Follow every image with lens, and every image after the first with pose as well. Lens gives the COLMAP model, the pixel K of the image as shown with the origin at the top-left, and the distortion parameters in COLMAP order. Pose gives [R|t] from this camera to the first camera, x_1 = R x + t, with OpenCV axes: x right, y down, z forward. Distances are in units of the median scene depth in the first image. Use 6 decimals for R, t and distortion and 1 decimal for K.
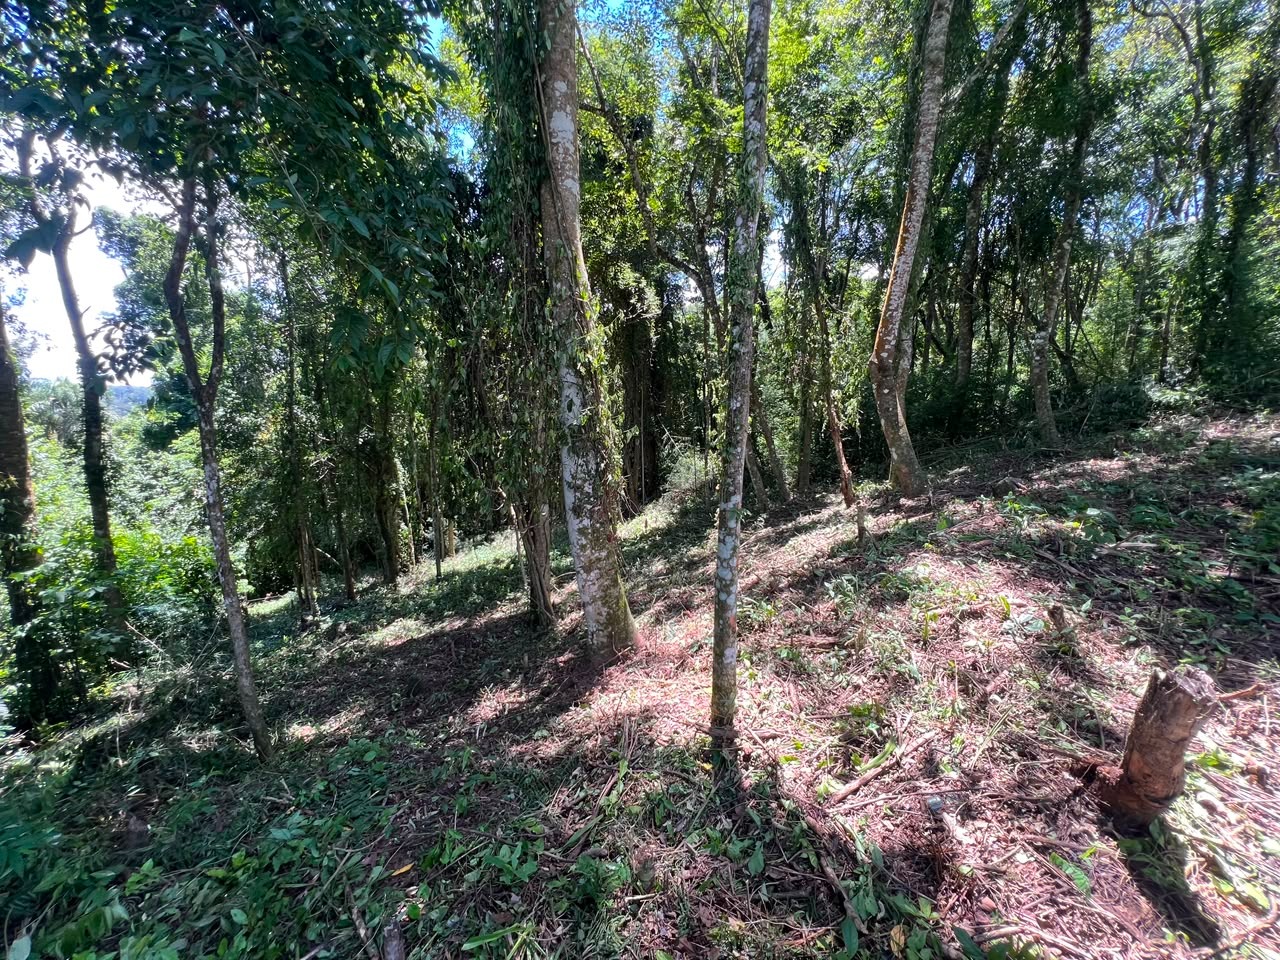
lens RADIAL K [[514.3, 0, 640.0], [0, 514.3, 480.0], [0, 0, 1]] dist [-0.001642, -0.000093]
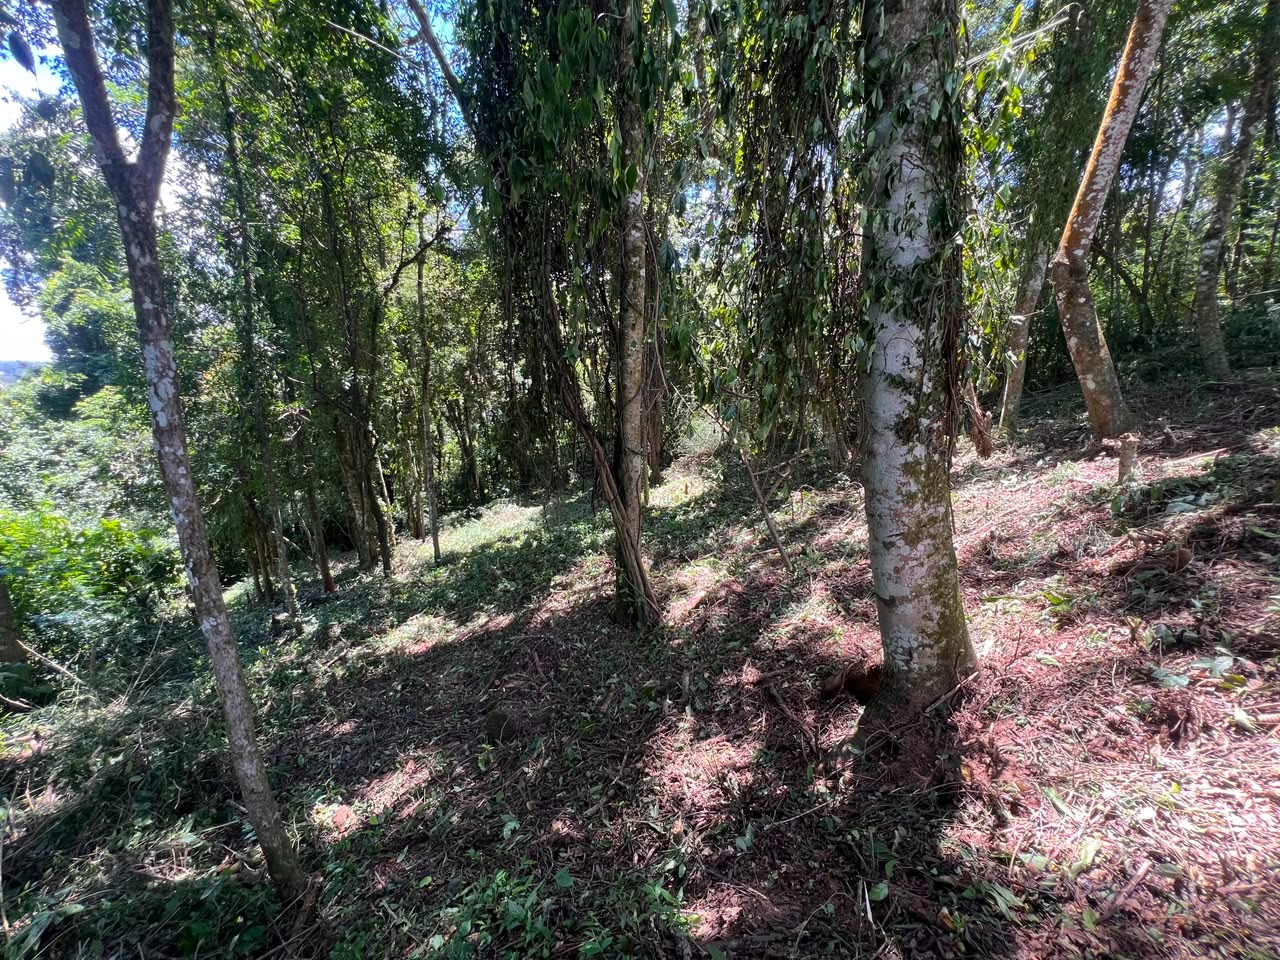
lens RADIAL K [[514.3, 0, 640.0], [0, 514.3, 480.0], [0, 0, 1]] dist [-0.001642, -0.000093]
pose [[0.995888, -0.022395, 0.087787, -0.185596], [0.018075, 0.998601, 0.049693, 0.033611], [-0.088777, -0.047901, 0.994899, 0.205236]]
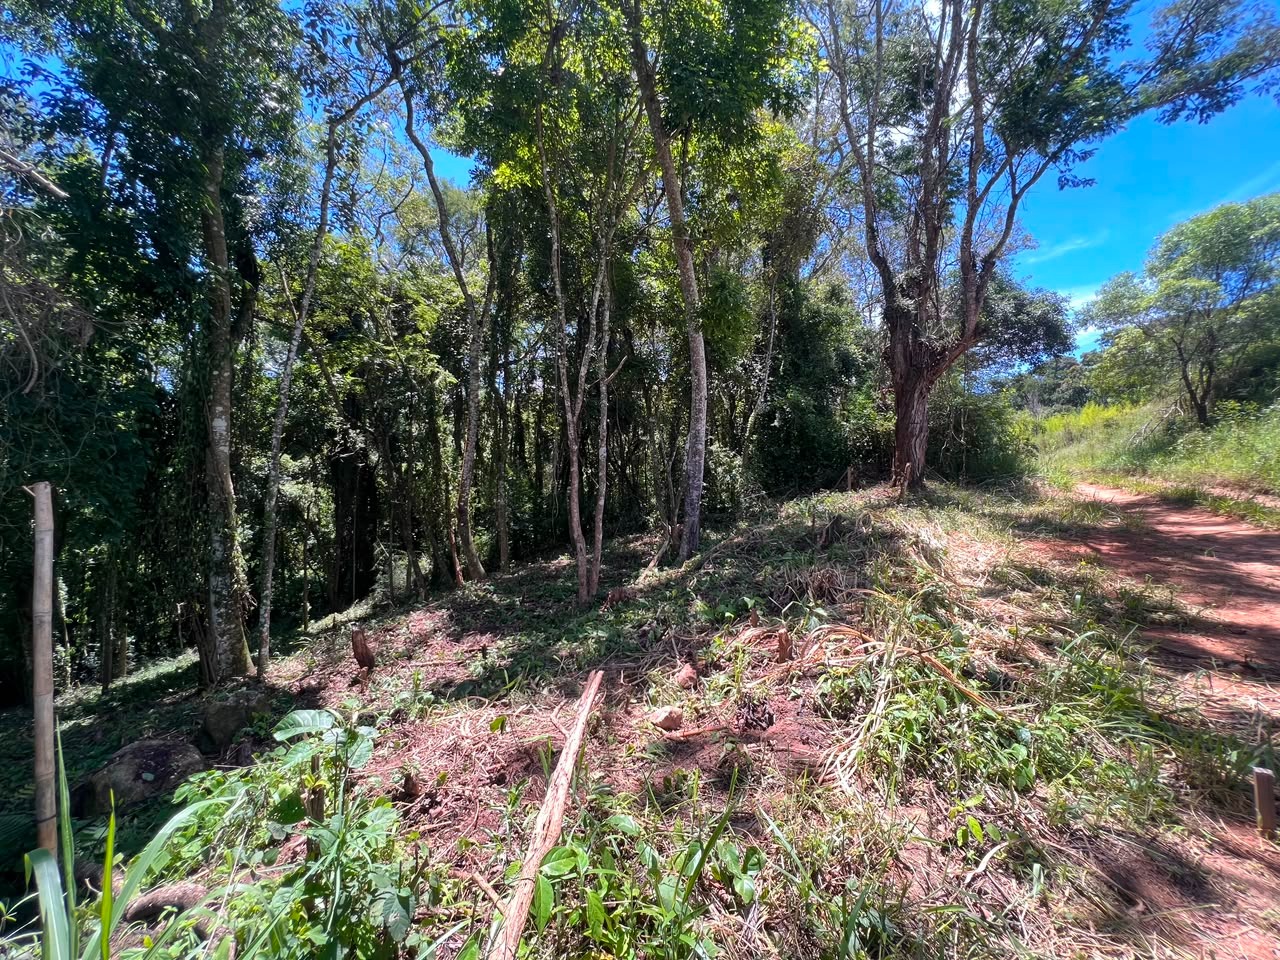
lens RADIAL K [[514.3, 0, 640.0], [0, 514.3, 480.0], [0, 0, 1]] dist [-0.001642, -0.000093]
pose [[0.911610, 0.018047, 0.410659, 0.224669], [0.055754, 0.984375, -0.167026, 0.003833], [-0.407256, 0.175159, 0.896360, -0.630233]]
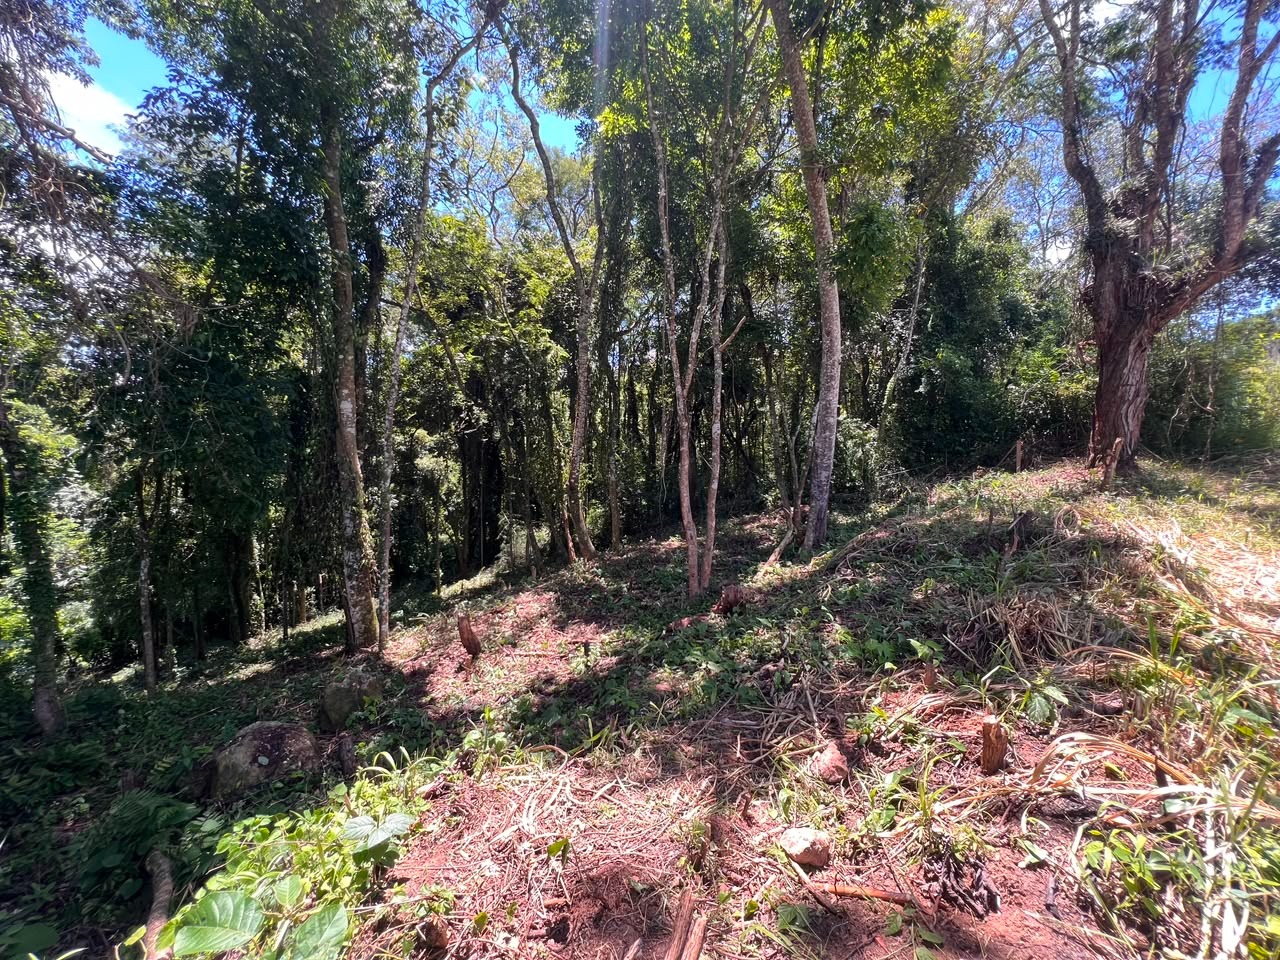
lens RADIAL K [[514.3, 0, 640.0], [0, 514.3, 480.0], [0, 0, 1]] dist [-0.001642, -0.000093]
pose [[0.979508, 0.004110, 0.201365, 0.256005], [0.020198, 0.992747, -0.118512, -0.025751], [-0.200391, 0.120151, 0.972321, -0.551913]]
